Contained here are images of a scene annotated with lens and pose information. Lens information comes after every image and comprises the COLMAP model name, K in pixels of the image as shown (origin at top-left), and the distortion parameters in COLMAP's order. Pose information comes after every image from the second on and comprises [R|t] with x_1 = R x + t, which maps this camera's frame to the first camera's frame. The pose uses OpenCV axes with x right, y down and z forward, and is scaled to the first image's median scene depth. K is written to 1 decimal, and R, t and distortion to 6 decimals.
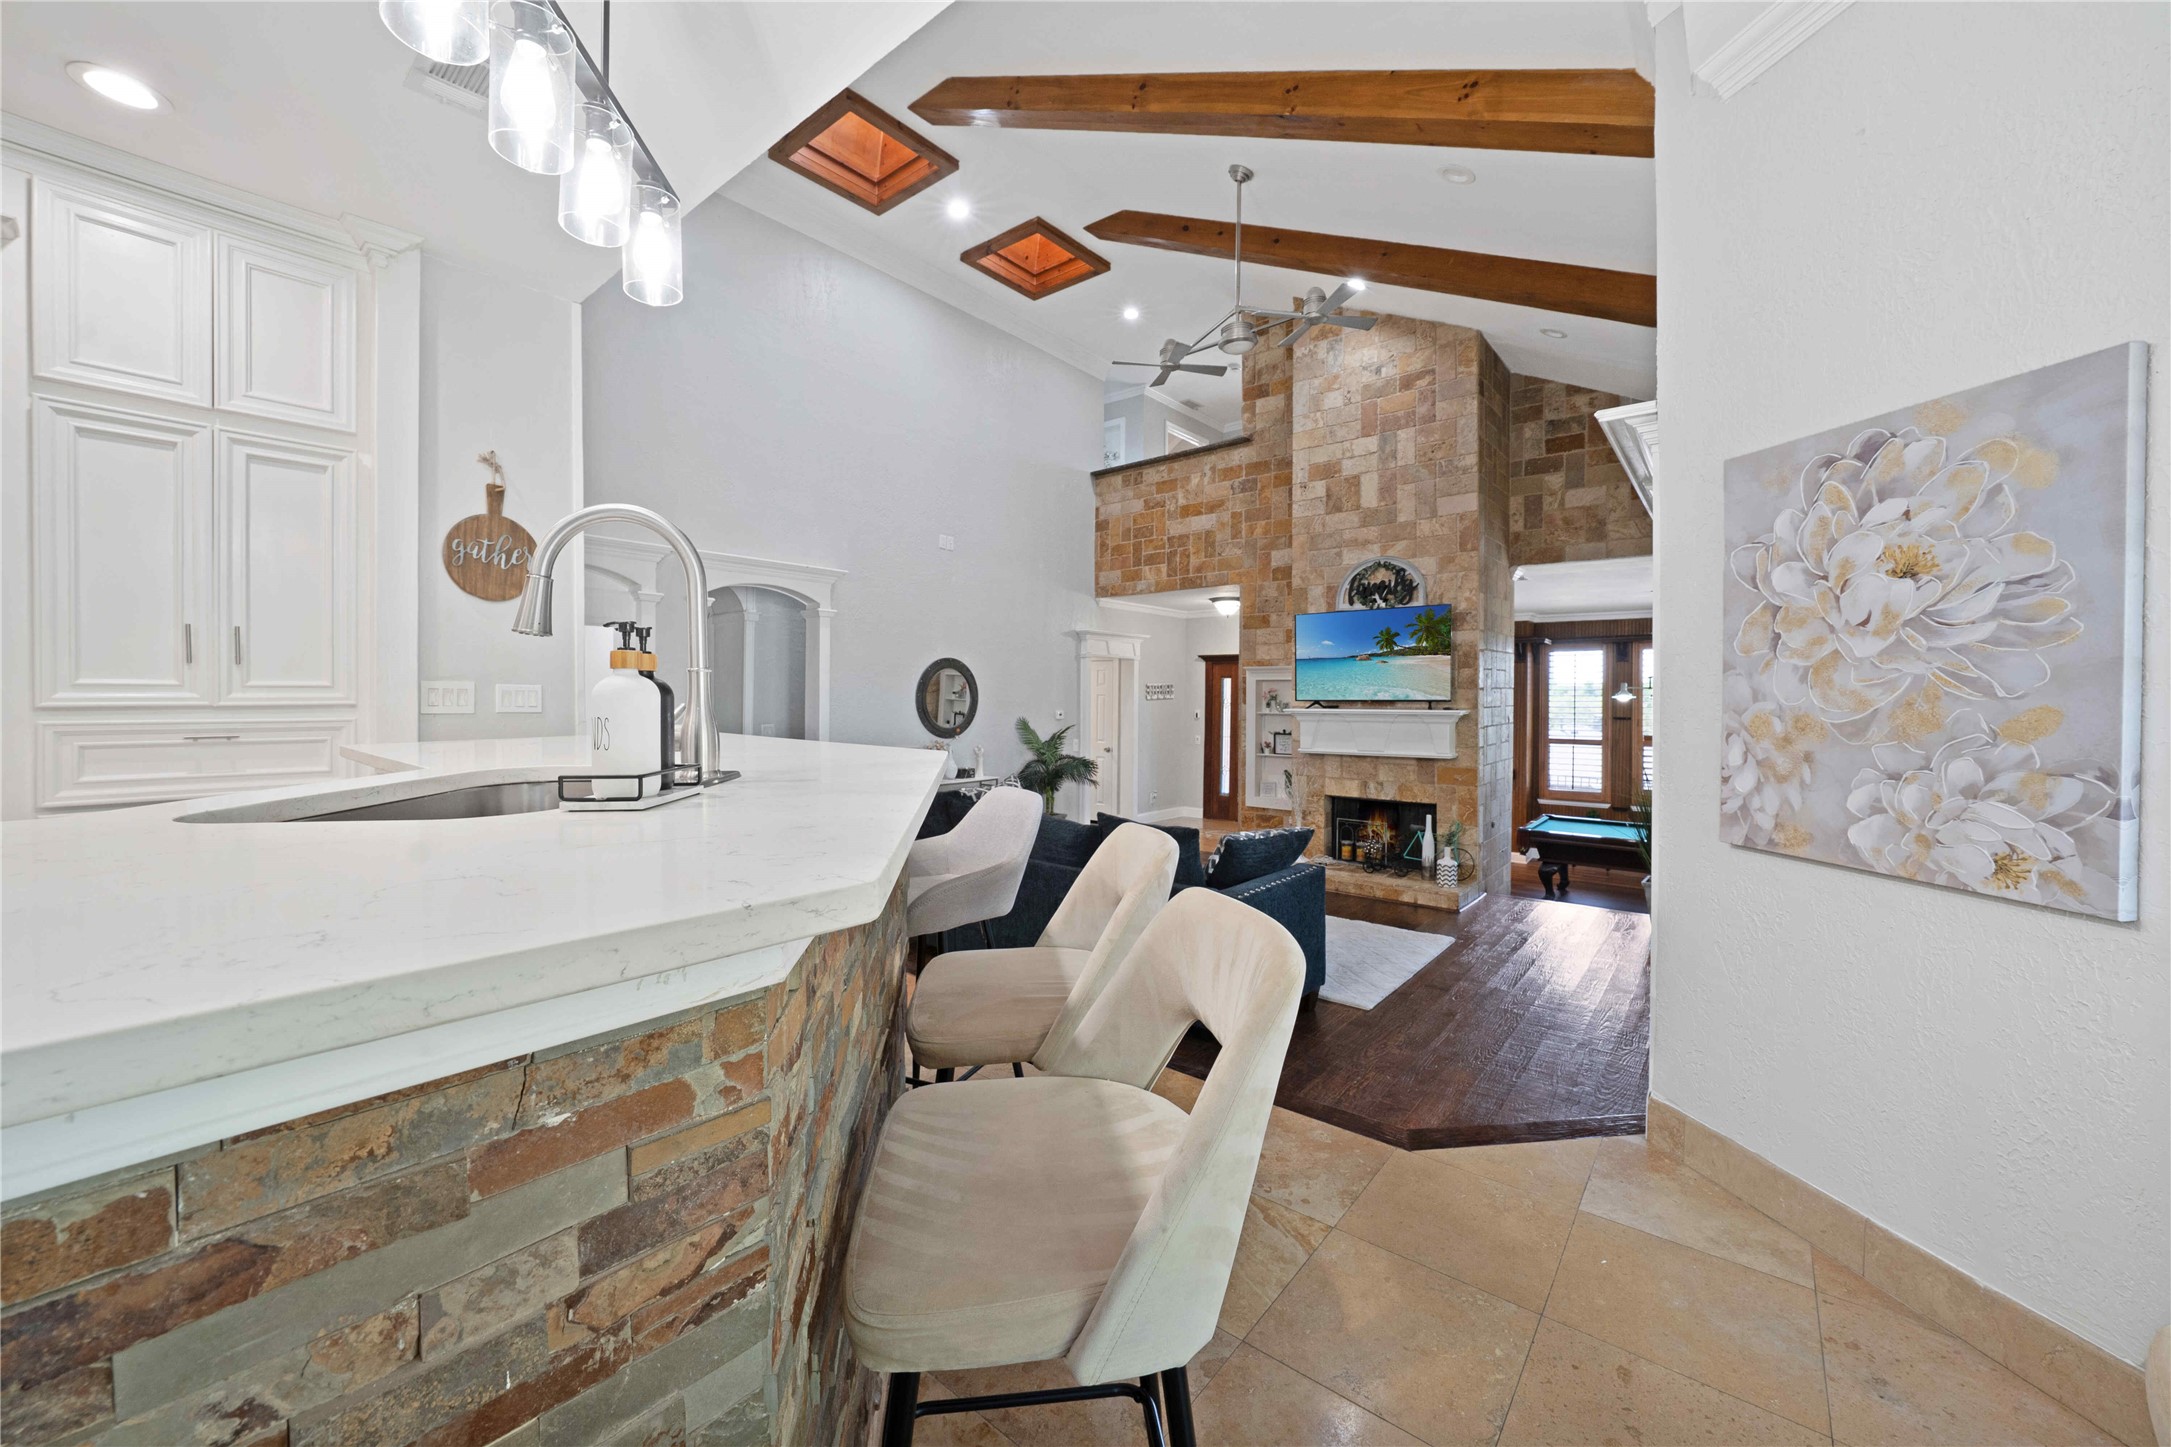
lens RADIAL K [[798.8, 0, 1099.1], [0, 798.8, 699.5], [0, 0, 1]] dist [-0.020294, 0.000137]
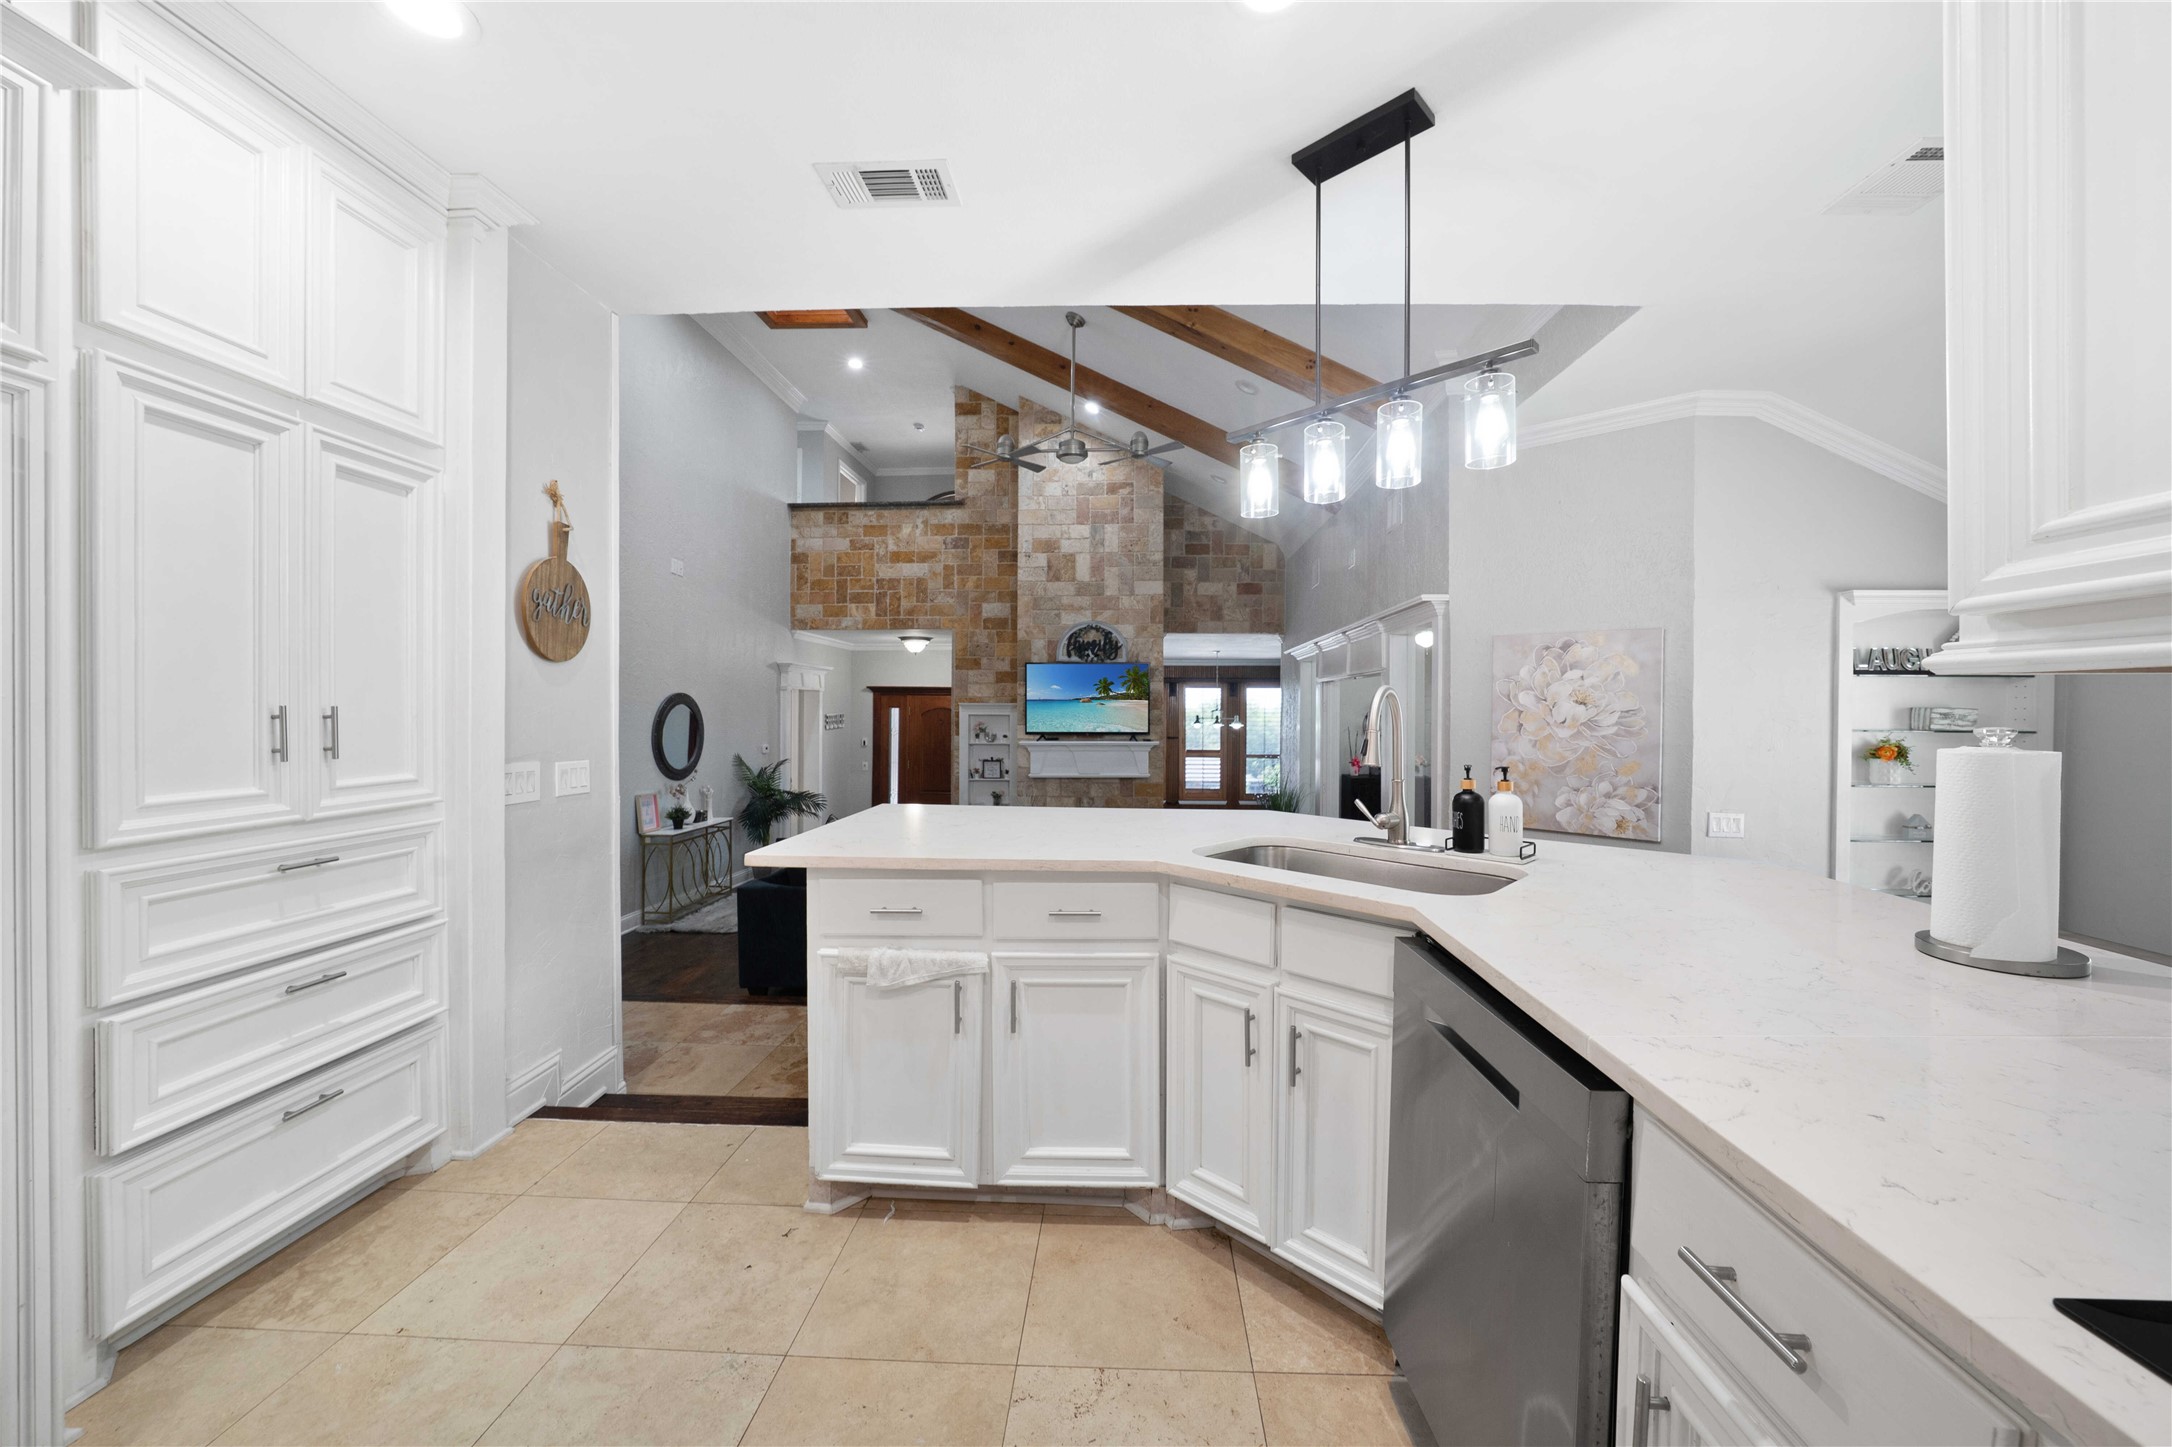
lens RADIAL K [[762.7, 0, 1099.4], [0, 762.7, 714.4], [0, 0, 1]] dist [-0.030047, 0.005594]
pose [[0.803417, -0.003040, 0.595409, -0.358882], [0.001223, 0.999993, 0.003456, -0.033458], [-0.595415, -0.002048, 0.803416, 0.012244]]
